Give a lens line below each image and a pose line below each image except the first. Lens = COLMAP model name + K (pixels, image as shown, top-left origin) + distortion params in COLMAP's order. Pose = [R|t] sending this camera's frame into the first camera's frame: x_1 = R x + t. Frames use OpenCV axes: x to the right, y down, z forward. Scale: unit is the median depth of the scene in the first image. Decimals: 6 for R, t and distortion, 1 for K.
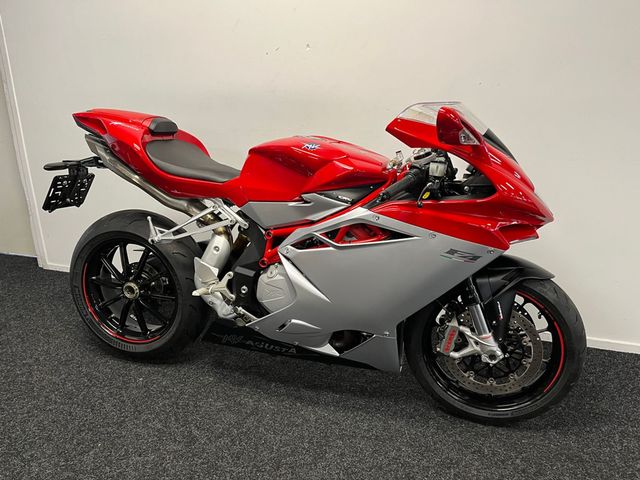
lens RADIAL K [[486.3, 0, 318.0], [0, 486.3, 243.5], [0, 0, 1]] dist [0.075372, -0.110235]
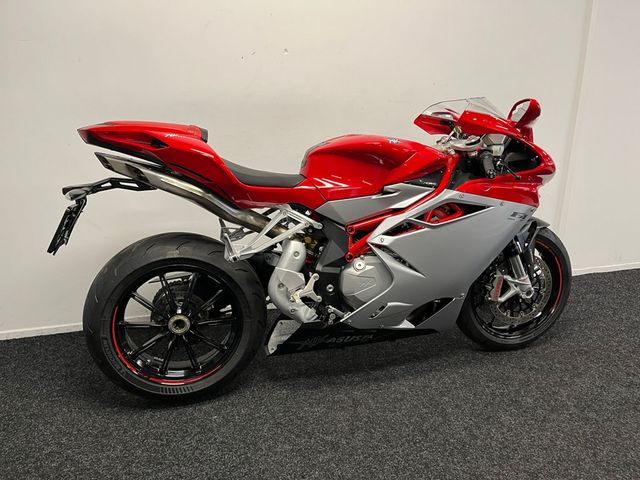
lens RADIAL K [[486.3, 0, 322.1], [0, 486.3, 241.2], [0, 0, 1]] dist [0.075372, -0.110235]
pose [[0.856535, -0.172099, 0.486549, -0.672342], [0.180652, 0.983098, 0.029710, -0.036454], [-0.483439, 0.062448, 0.873148, 0.120462]]
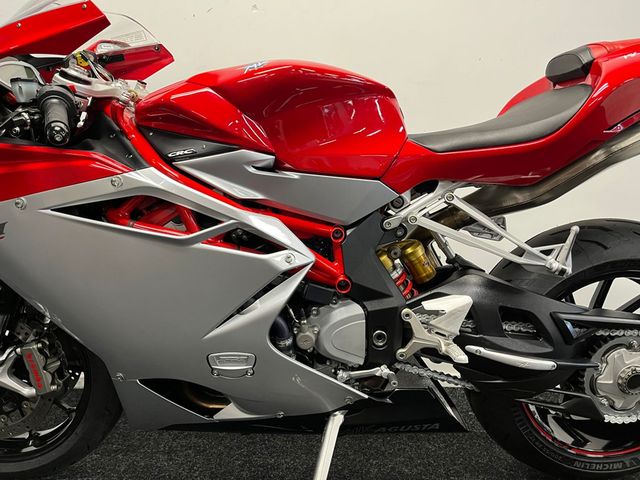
lens RADIAL K [[486.3, 0, 324.2], [0, 486.3, 234.3], [0, 0, 1]] dist [0.075372, -0.110235]
pose [[0.949018, -0.027424, 0.314025, -0.208827], [0.099108, 0.971647, -0.214661, 0.122461], [-0.299235, 0.234840, 0.924829, 0.474975]]
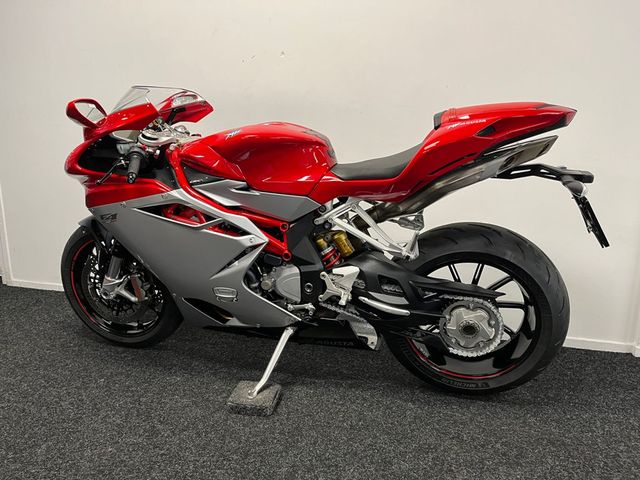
lens RADIAL K [[486.3, 0, 322.3], [0, 486.3, 239.2], [0, 0, 1]] dist [0.075372, -0.110235]
pose [[0.998849, -0.000015, 0.047959, 0.016701], [0.005745, 0.992836, -0.119346, 0.145319], [-0.047613, 0.119485, 0.991694, 0.016201]]
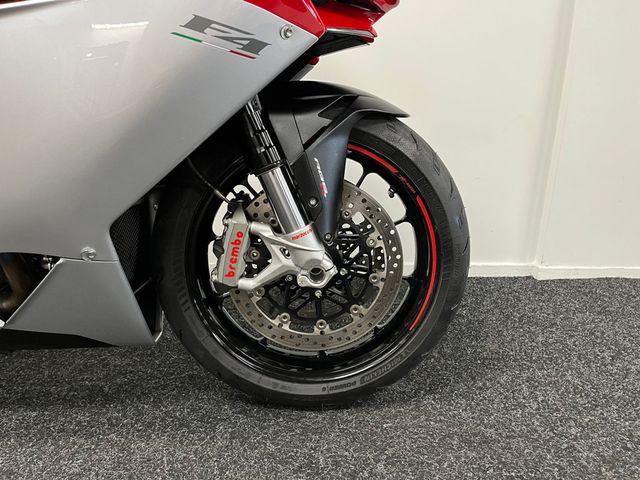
lens RADIAL K [[486.3, 0, 324.1], [0, 486.3, 243.0], [0, 0, 1]] dist [0.075372, -0.110235]
pose [[0.944531, -0.089836, 0.315898, 0.193874], [0.095307, 0.995446, -0.001878, 0.189129], [-0.314291, 0.031881, 0.948791, 0.486591]]
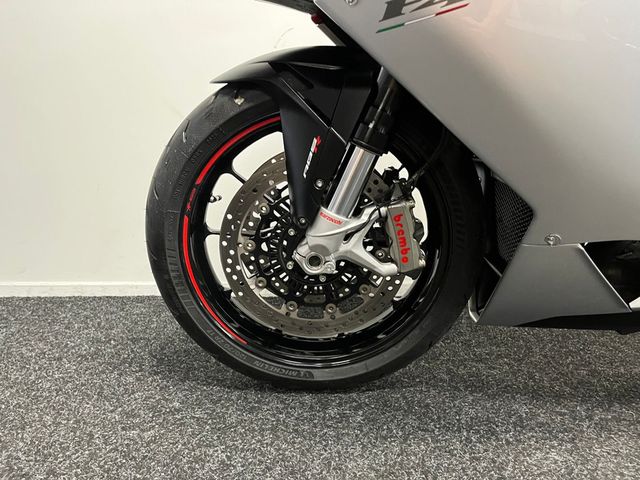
lens RADIAL K [[486.3, 0, 321.6], [0, 486.3, 235.6], [0, 0, 1]] dist [0.075372, -0.110235]
pose [[0.952906, -0.062422, 0.296771, -0.568194], [0.101418, 0.987837, -0.117863, 0.162618], [-0.285804, 0.142410, 0.947647, 0.795642]]
